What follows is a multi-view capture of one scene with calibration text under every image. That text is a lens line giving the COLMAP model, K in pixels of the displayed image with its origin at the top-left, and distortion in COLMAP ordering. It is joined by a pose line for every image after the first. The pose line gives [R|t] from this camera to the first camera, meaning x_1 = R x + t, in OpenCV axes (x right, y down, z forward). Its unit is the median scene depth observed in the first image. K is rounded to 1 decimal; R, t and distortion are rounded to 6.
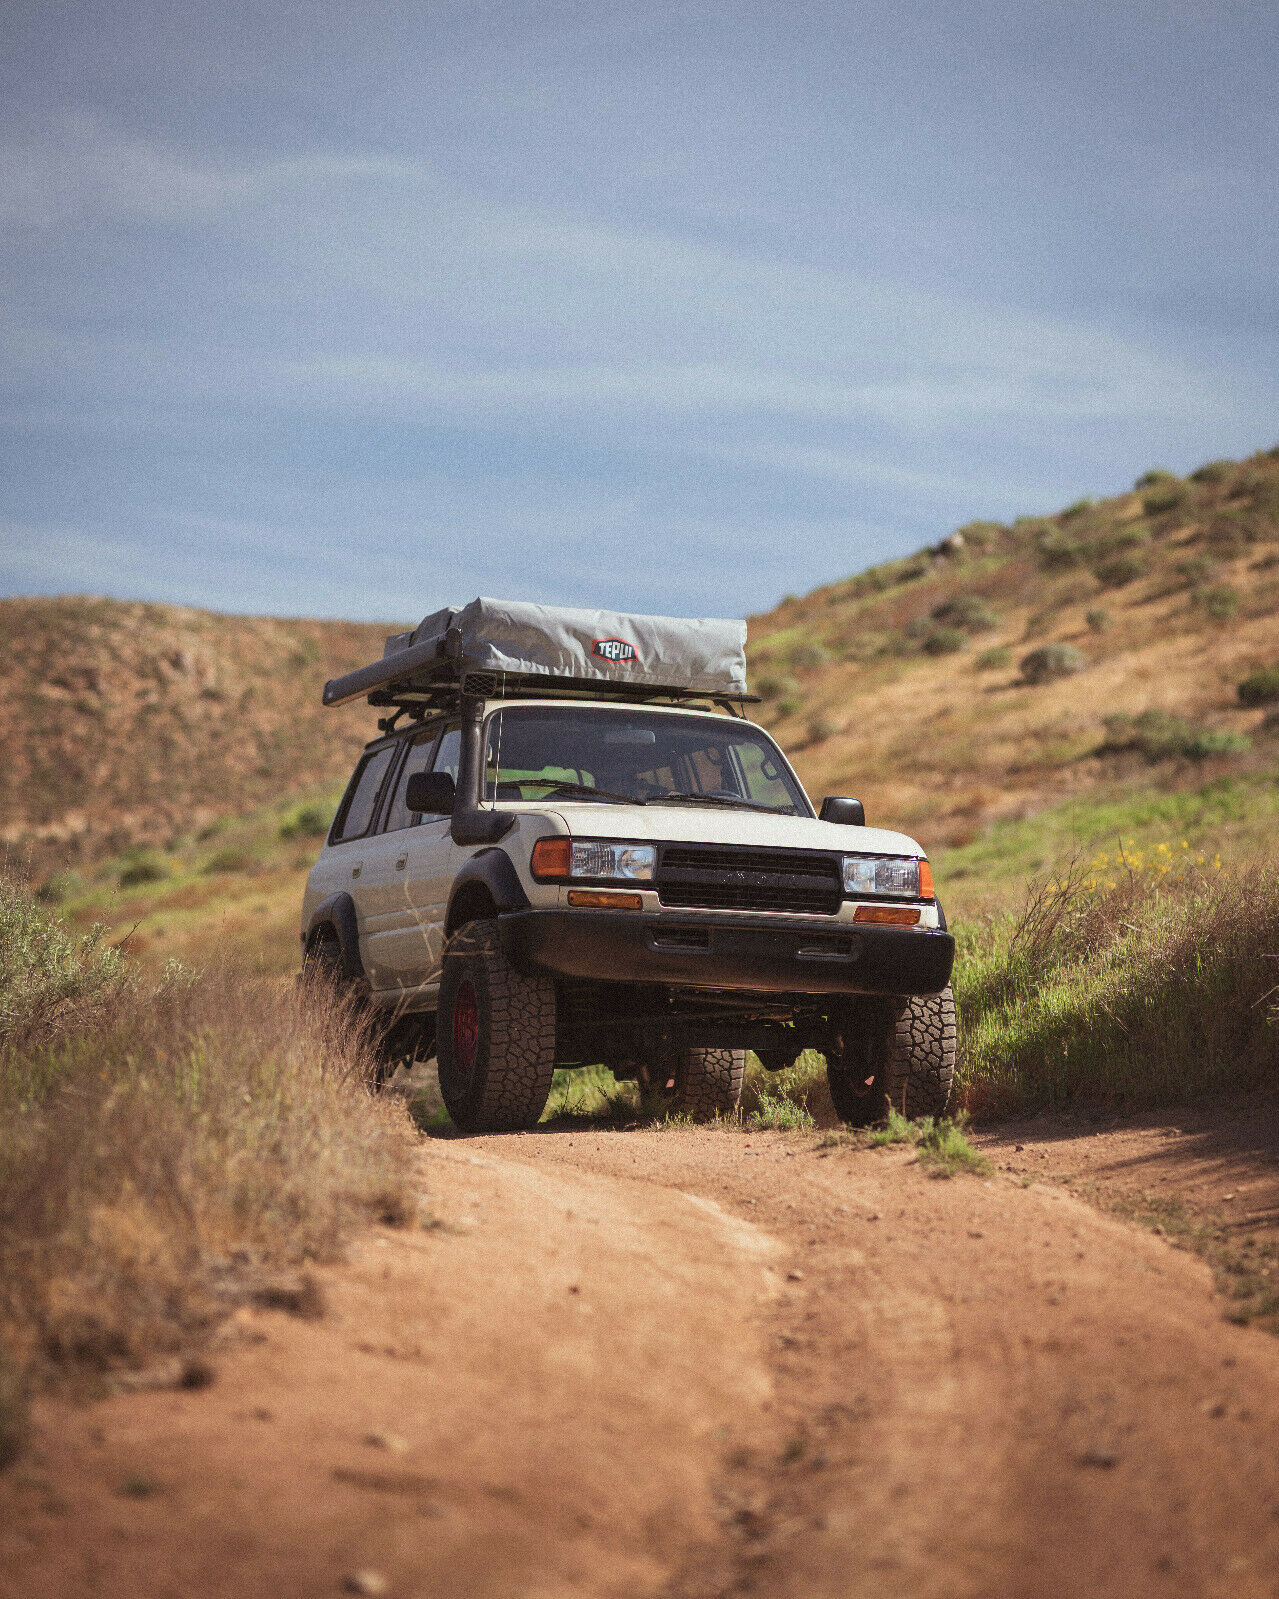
lens RADIAL K [[4661.5, 0, 639.5], [0, 4661.5, 799.5], [0, 0, 1]] dist [0.014750, -0.209531]
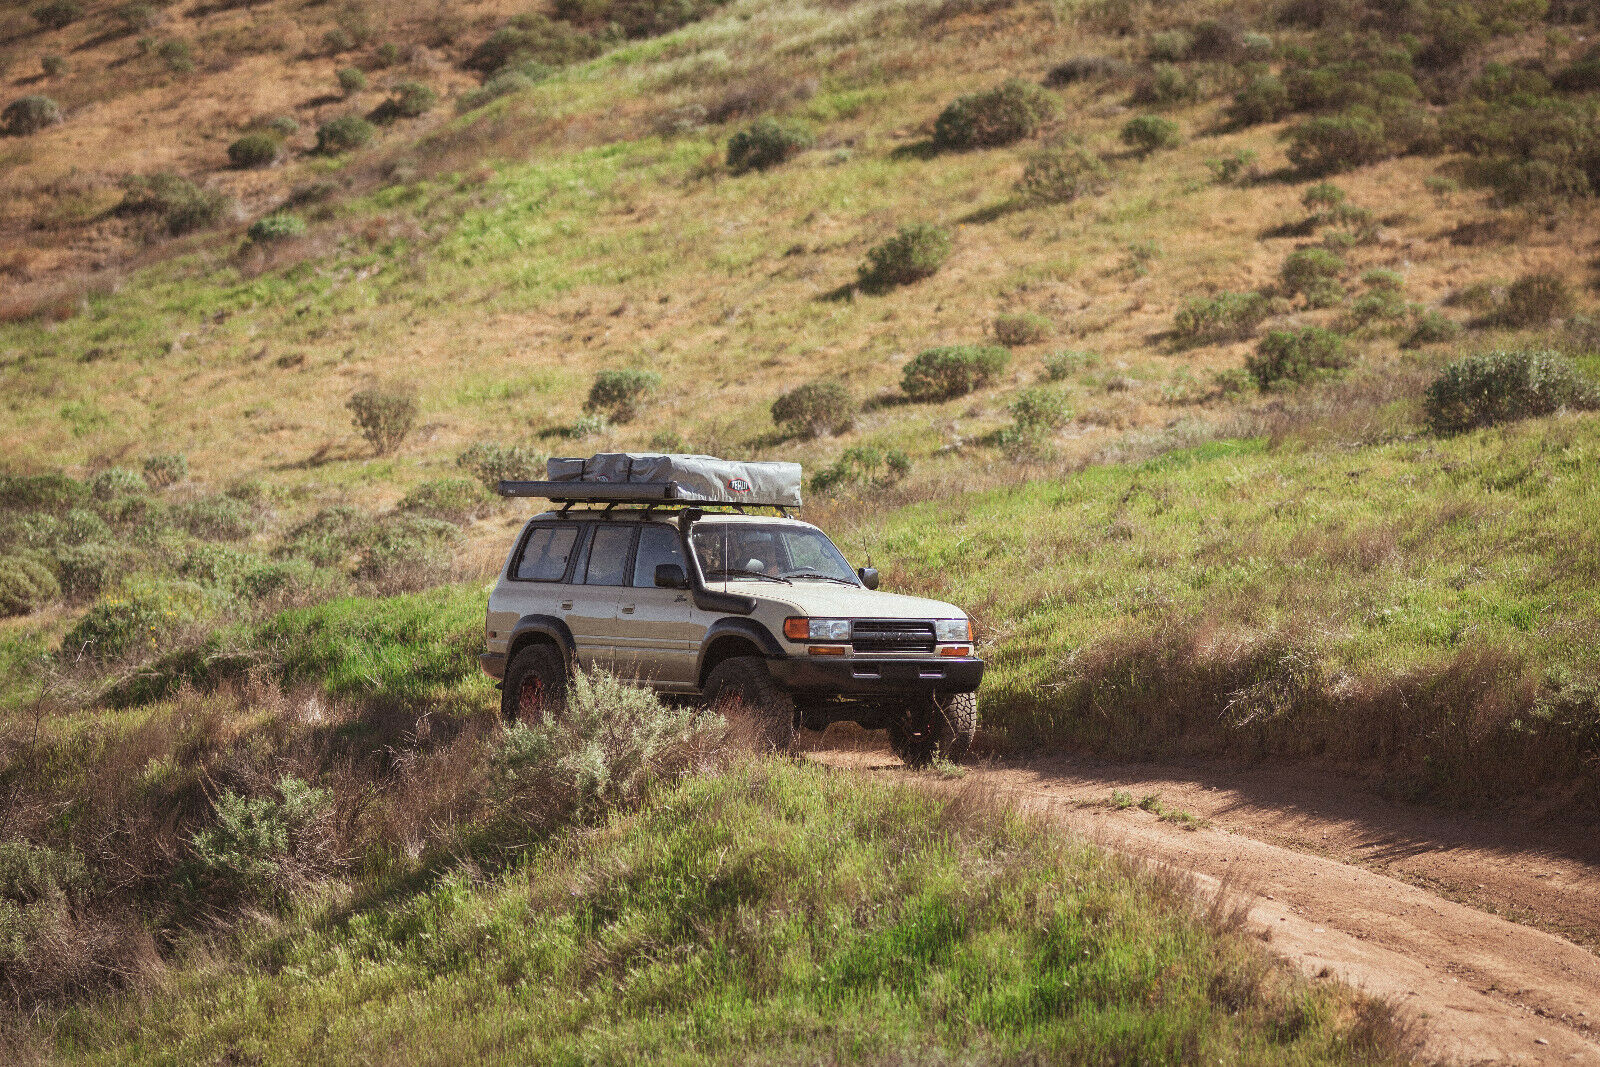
lens RADIAL K [[4867.0, 0, 800.0], [0, 4867.0, 533.5], [0, 0, 1]] dist [0.007136, -0.521084]
pose [[0.948262, -0.018205, 0.316967, -0.611178], [-0.009766, 0.996210, 0.086436, -0.186554], [-0.317339, -0.085059, 0.944490, -0.805971]]
